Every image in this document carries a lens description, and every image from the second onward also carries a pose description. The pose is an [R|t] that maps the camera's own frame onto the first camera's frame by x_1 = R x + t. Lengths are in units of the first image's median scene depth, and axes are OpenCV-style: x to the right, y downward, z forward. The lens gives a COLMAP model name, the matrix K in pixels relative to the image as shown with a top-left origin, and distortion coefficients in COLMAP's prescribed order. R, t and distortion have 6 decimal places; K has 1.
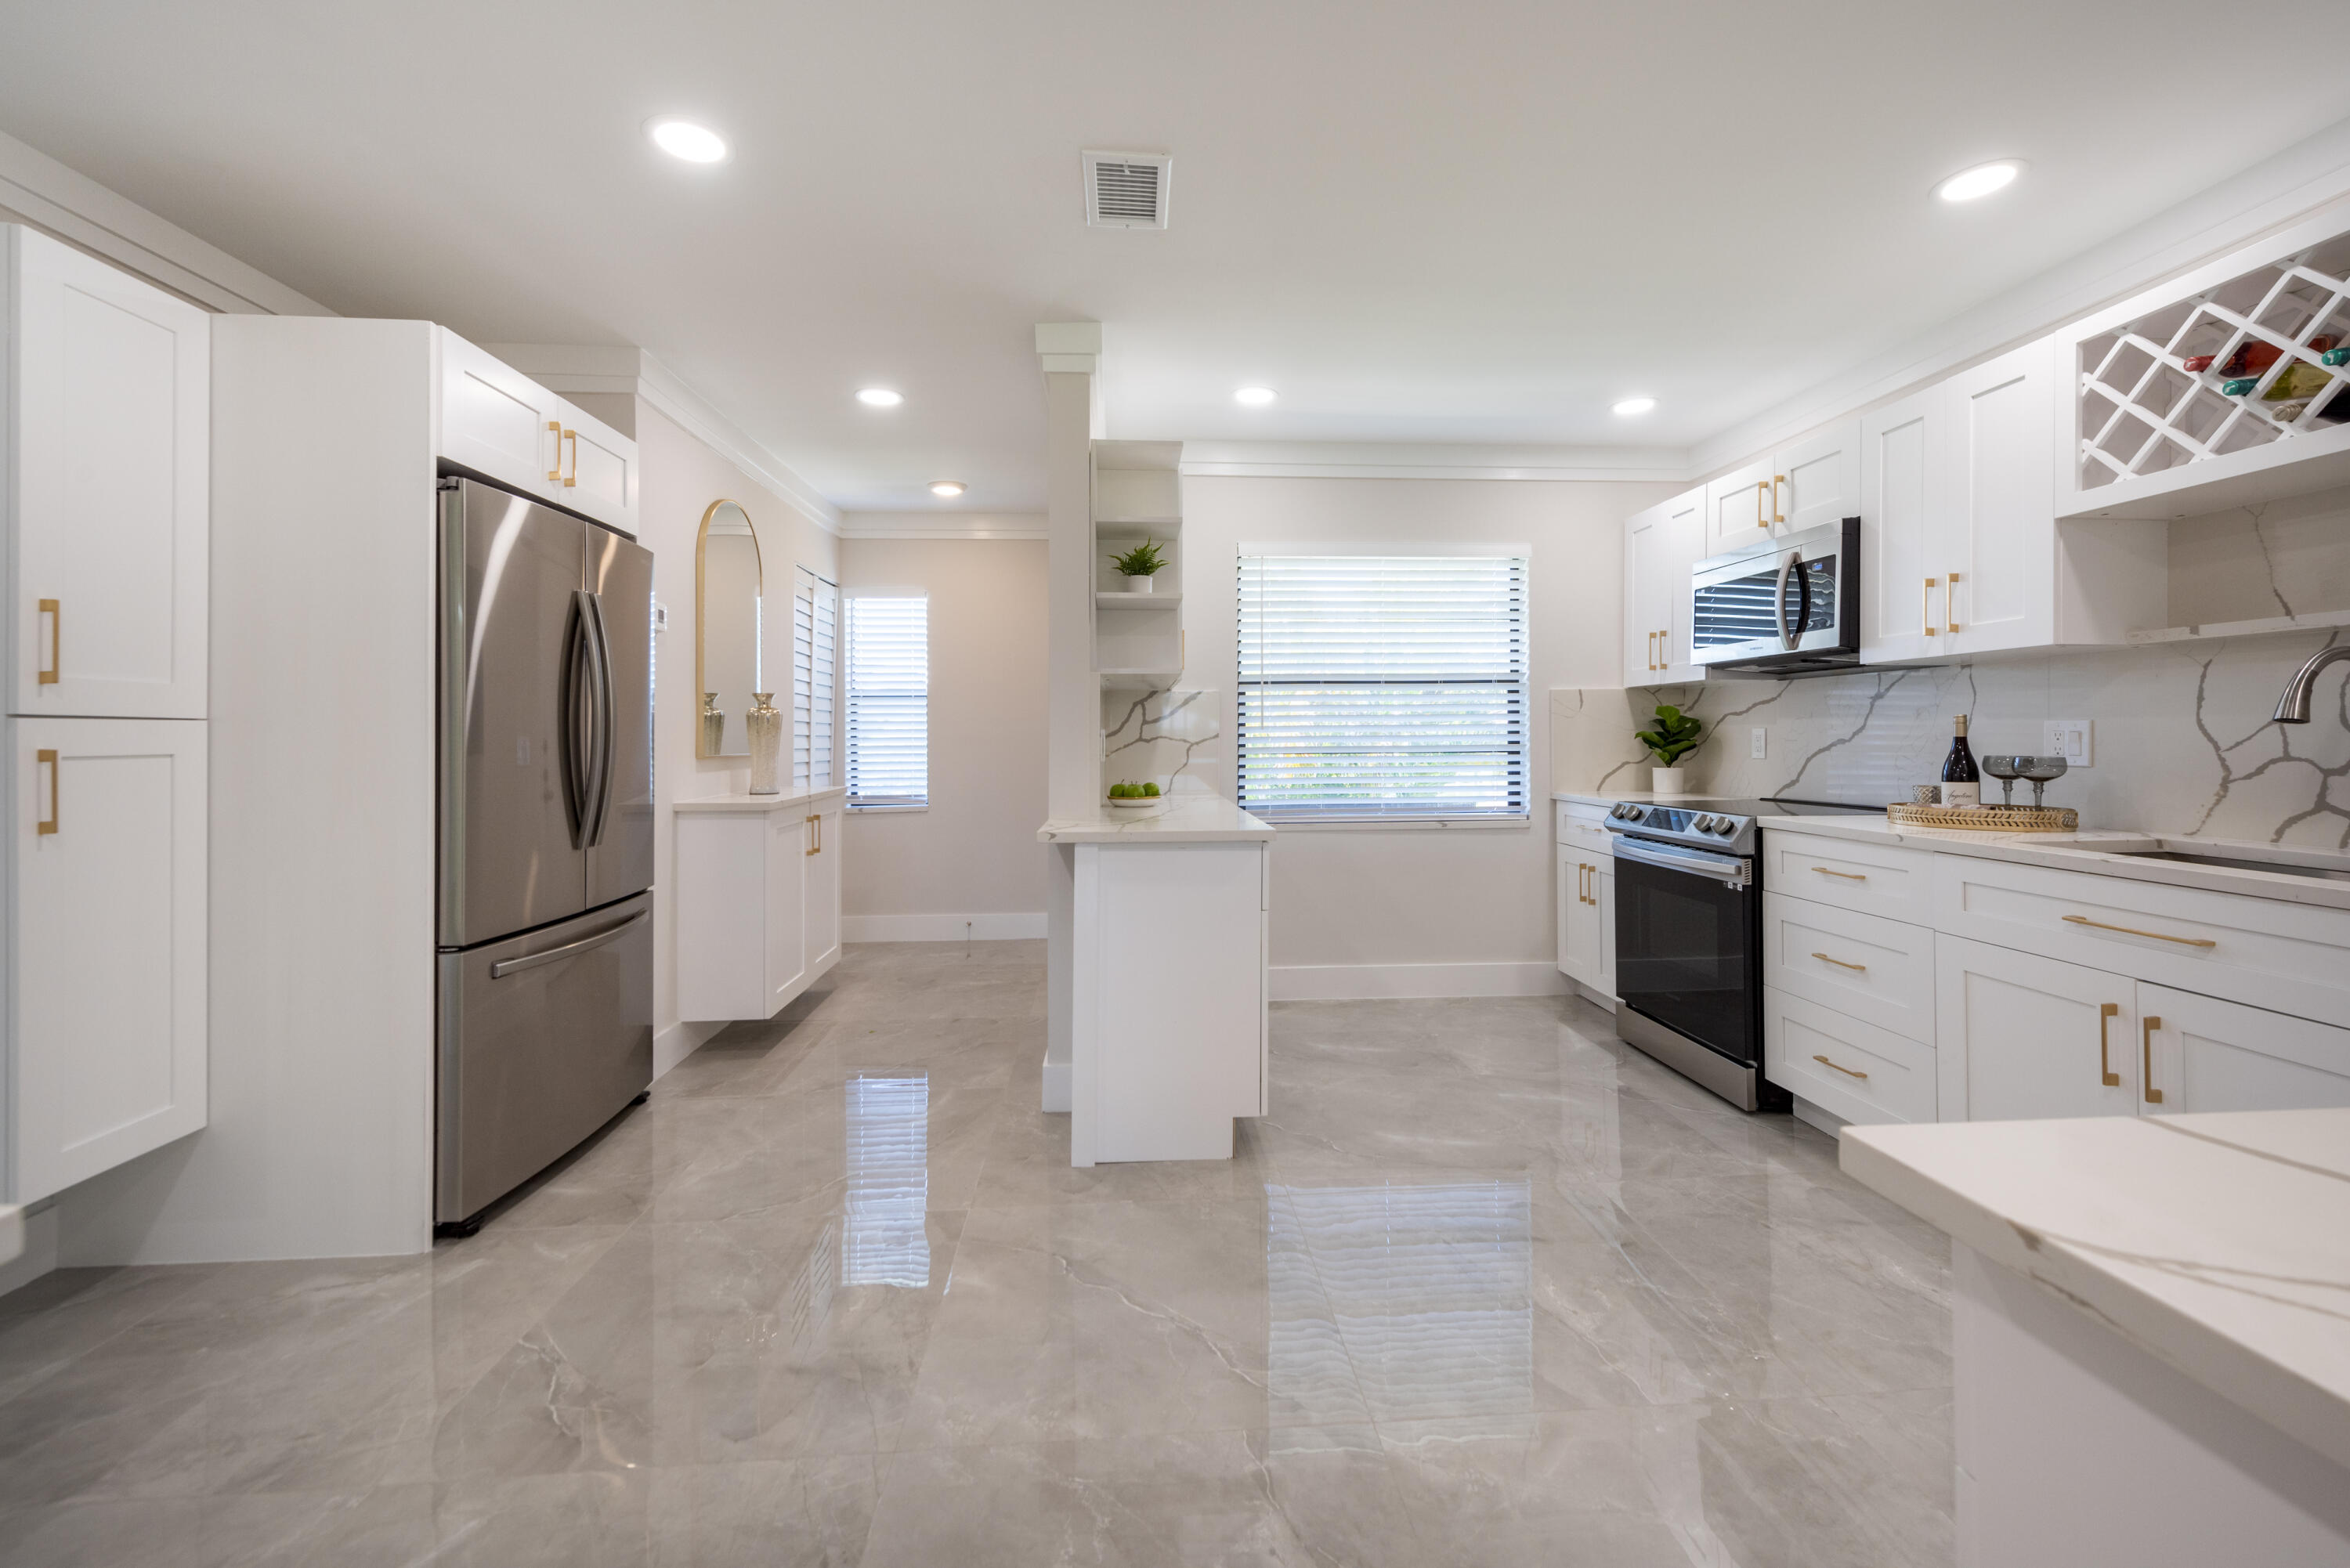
lens RADIAL K [[946.9, 0, 1193.4], [0, 946.9, 745.5], [0, 0, 1]] dist [0.011380, -0.004914]
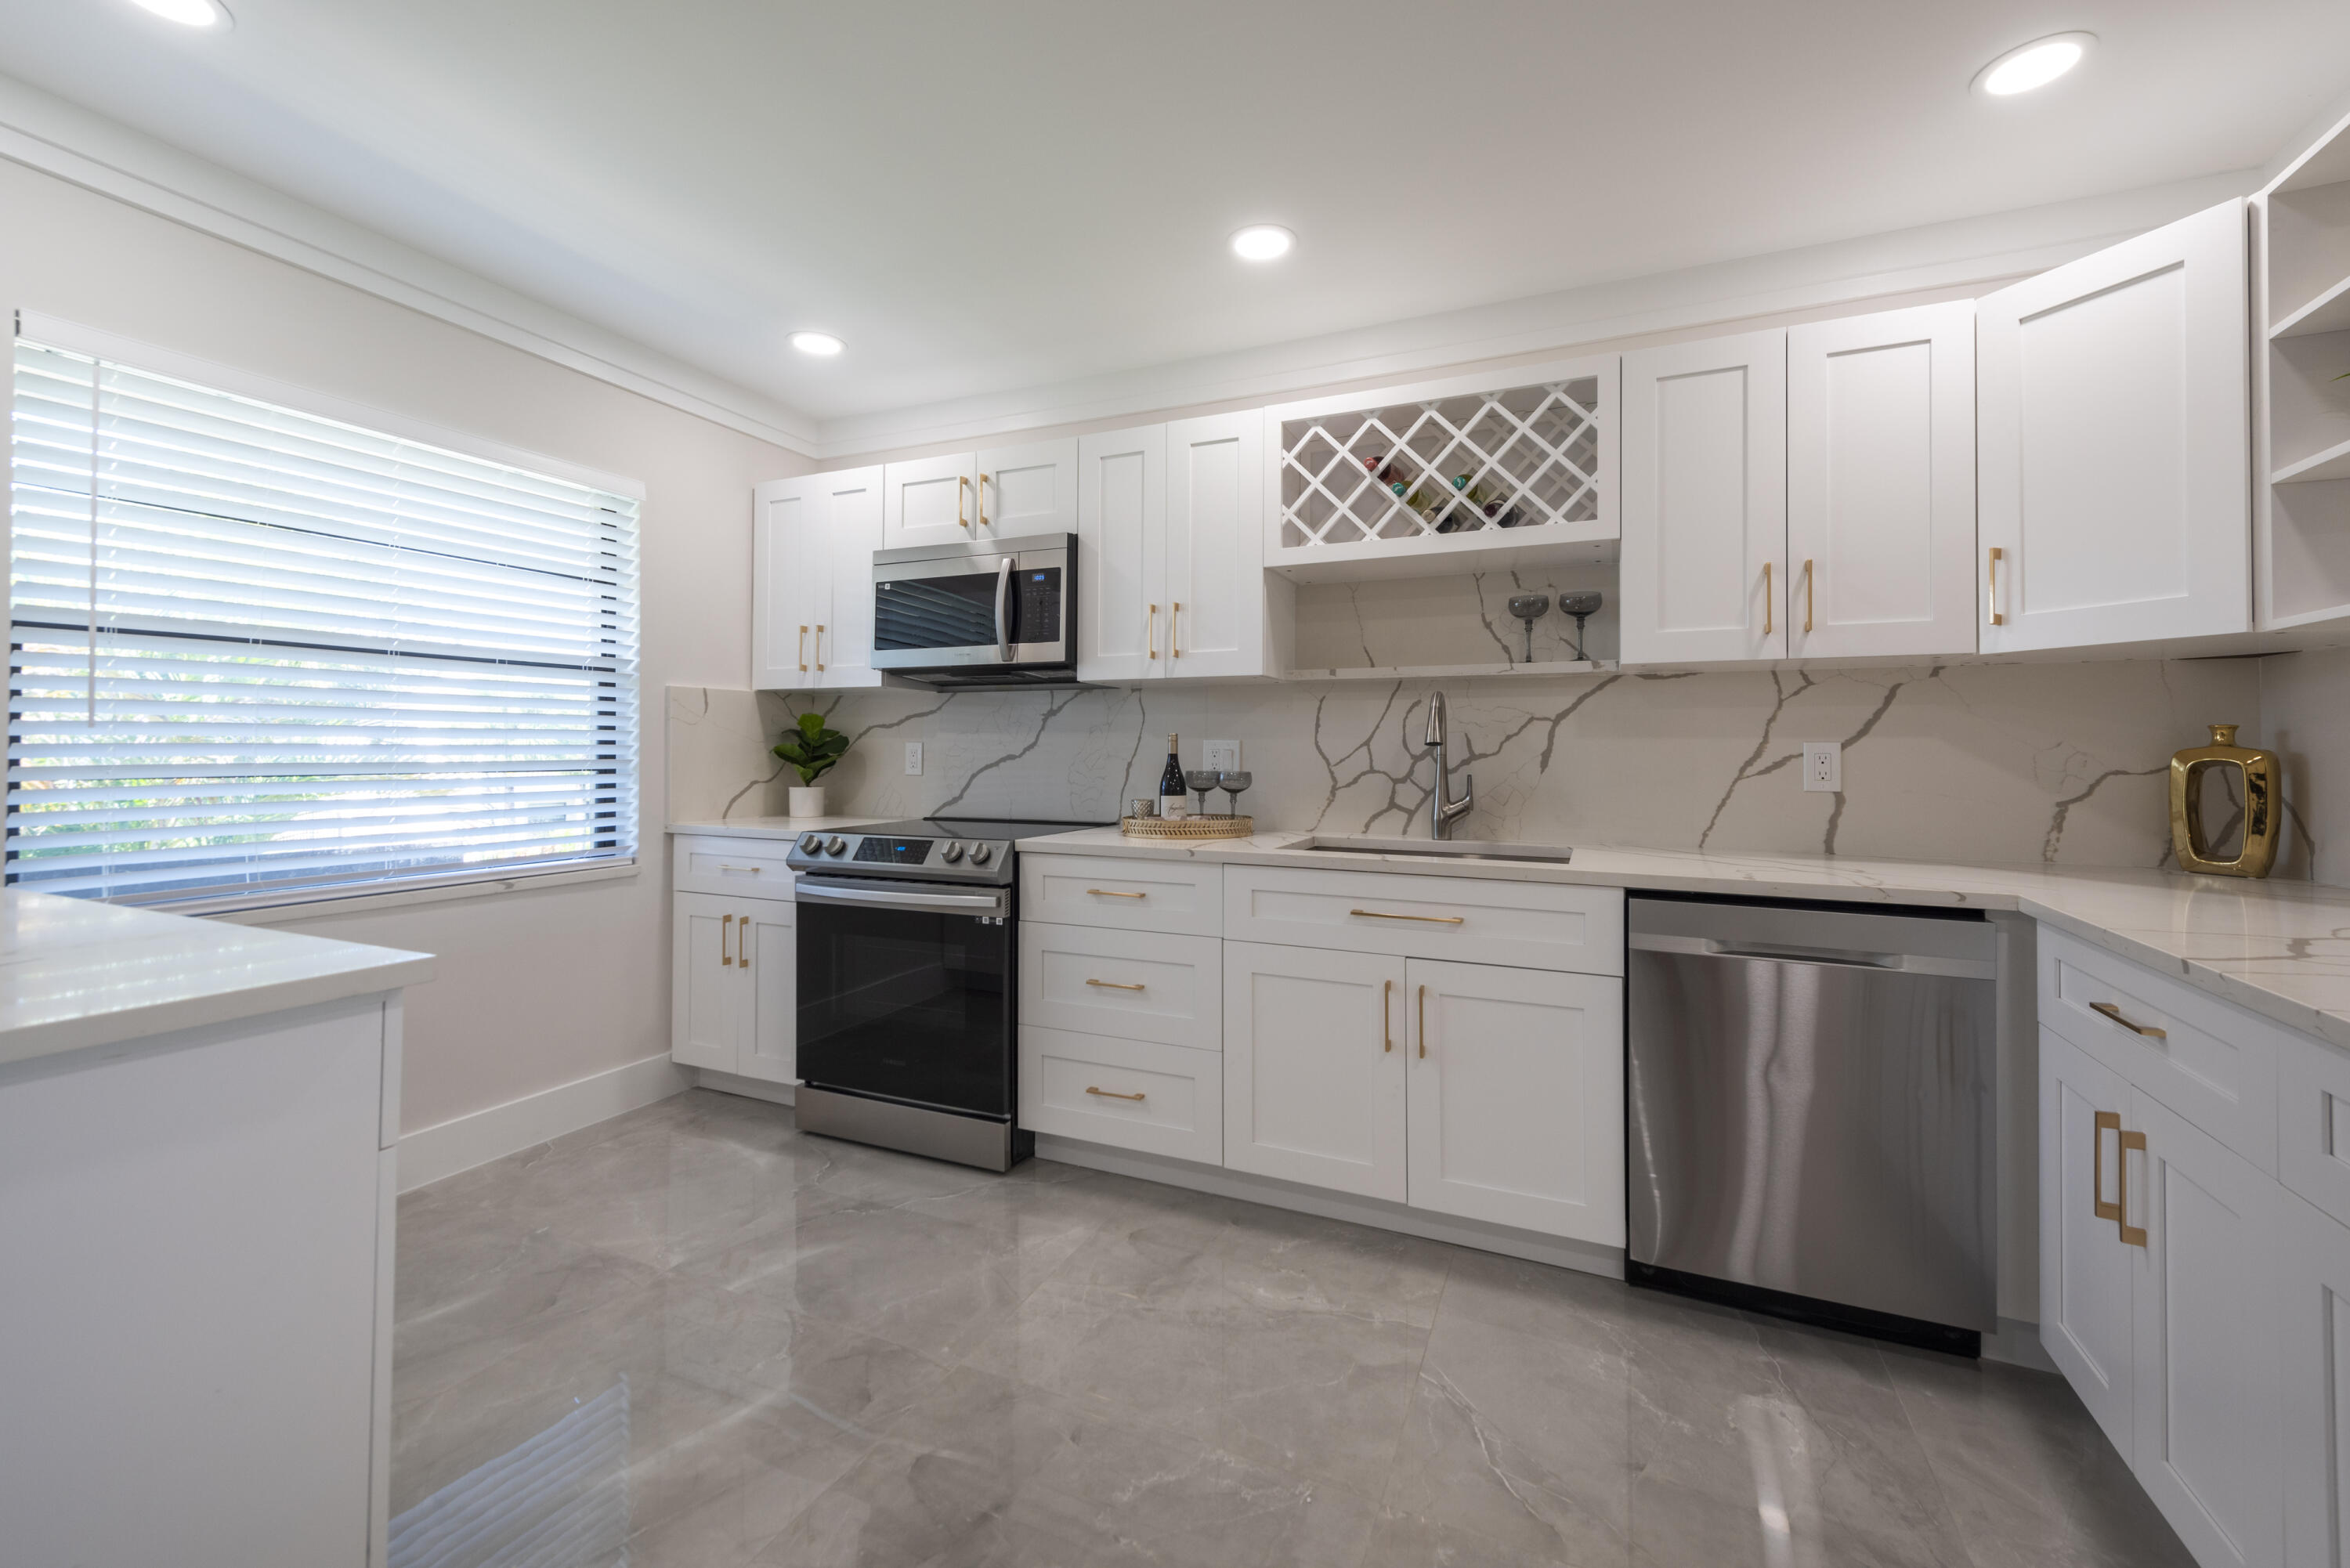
lens RADIAL K [[946.9, 0, 1193.4], [0, 946.9, 745.5], [0, 0, 1]] dist [0.011380, -0.004914]
pose [[0.474436, 0.013531, 0.880186, -0.116220], [-0.001055, 0.999890, -0.014803, -0.002087], [-0.880289, 0.006095, 0.474398, 0.403586]]
